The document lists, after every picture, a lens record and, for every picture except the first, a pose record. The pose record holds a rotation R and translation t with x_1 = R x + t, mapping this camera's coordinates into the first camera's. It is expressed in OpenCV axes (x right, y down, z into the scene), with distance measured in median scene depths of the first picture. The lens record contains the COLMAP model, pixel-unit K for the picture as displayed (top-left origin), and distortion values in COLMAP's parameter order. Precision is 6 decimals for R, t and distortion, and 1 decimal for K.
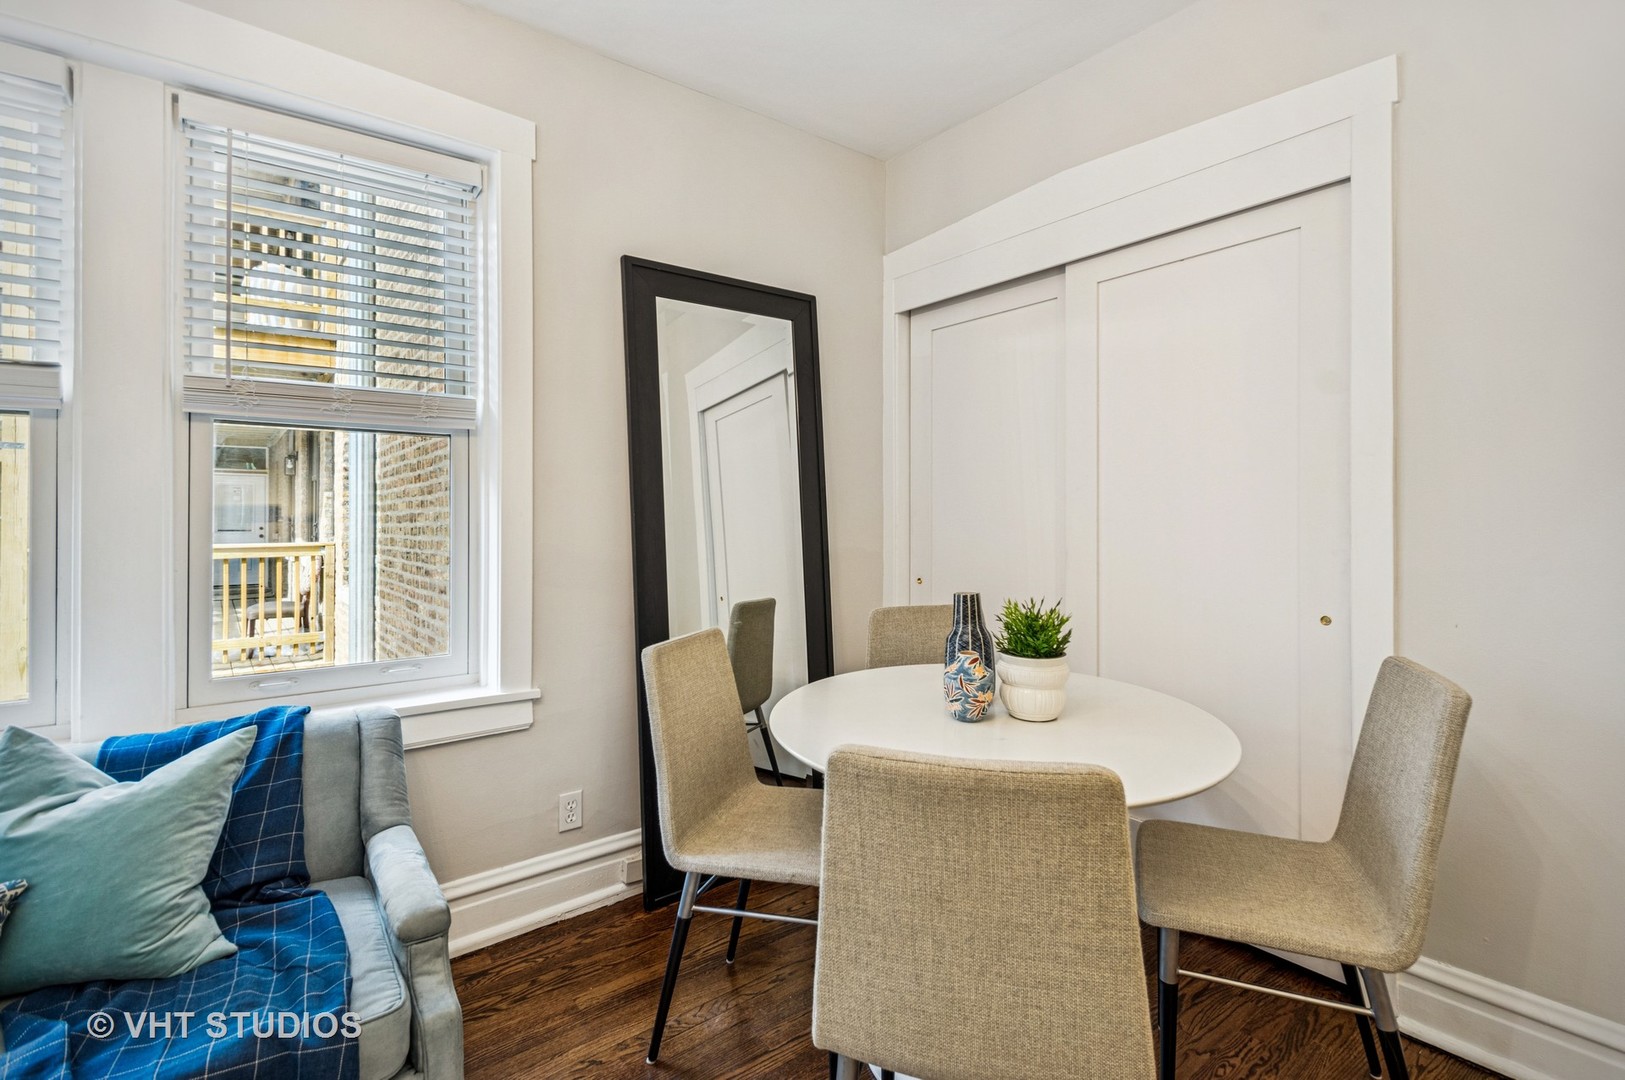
lens RADIAL K [[768.2, 0, 825.3], [0, 768.2, 523.9], [0, 0, 1]] dist [0.014426, -0.005460]
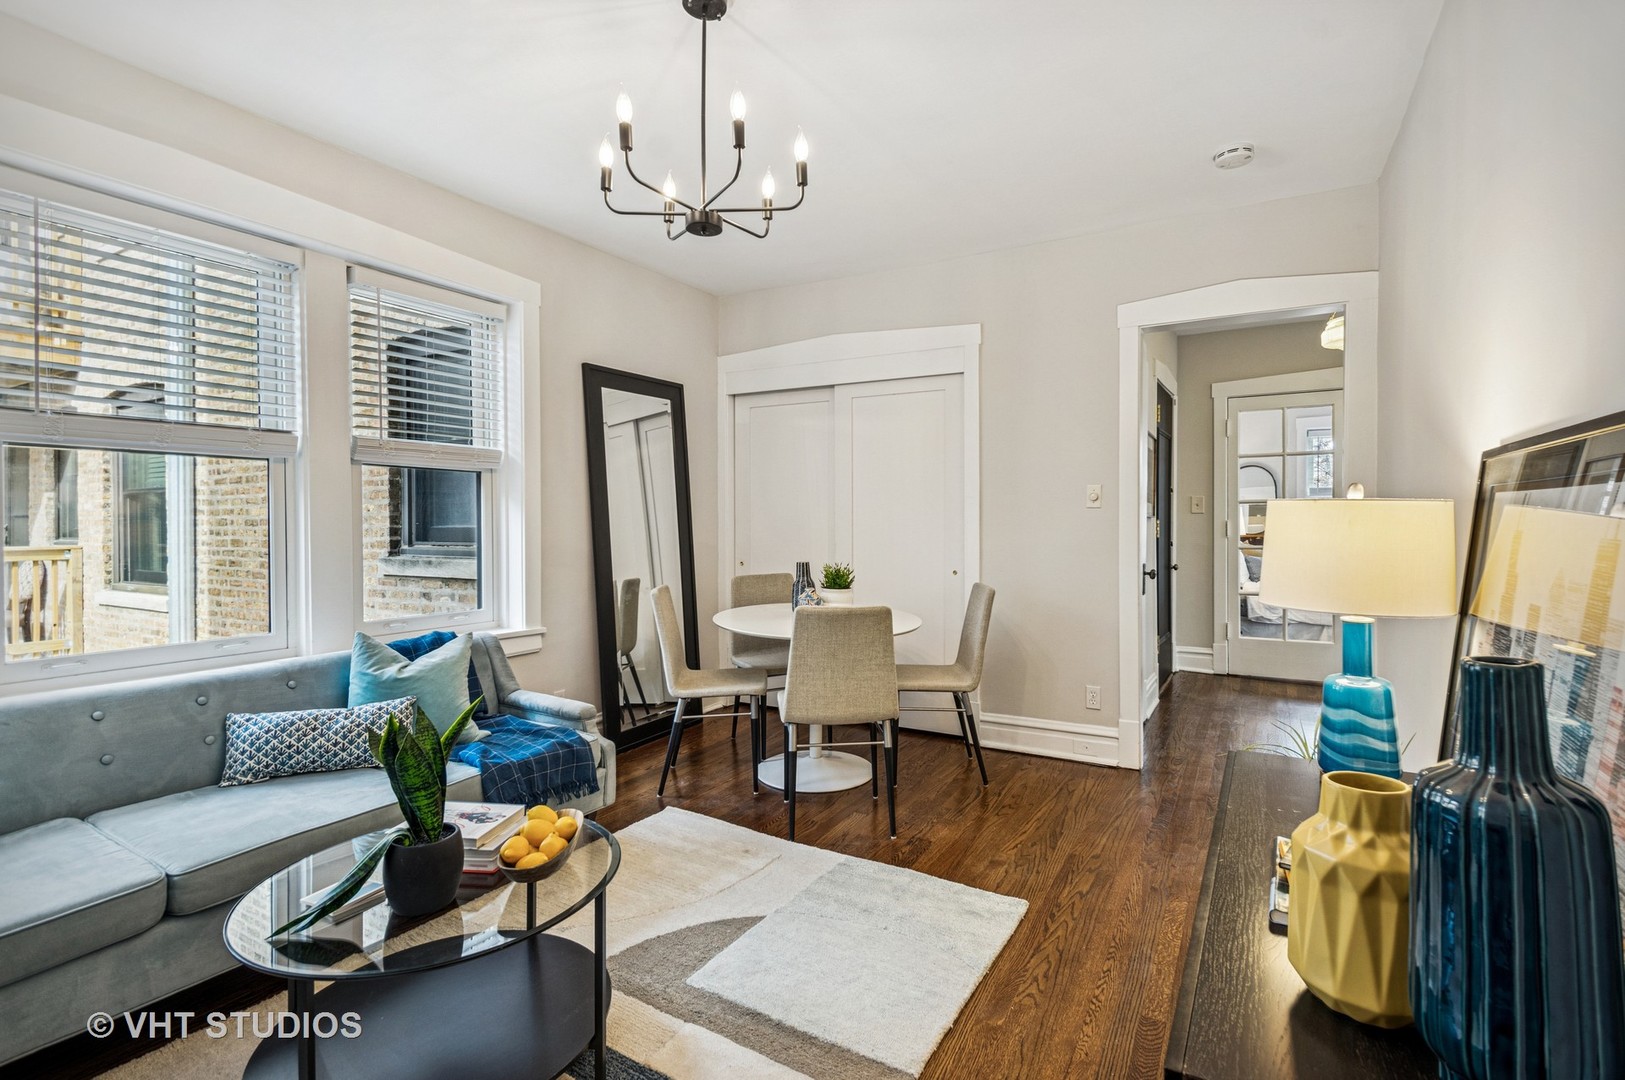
lens RADIAL K [[768.2, 0, 820.4], [0, 768.2, 531.3], [0, 0, 1]] dist [0.014426, -0.005460]
pose [[0.930192, -0.000936, 0.367073, -0.430460], [-0.001273, 0.999983, 0.005776, -0.002240], [-0.367072, -0.005840, 0.930174, -0.755034]]
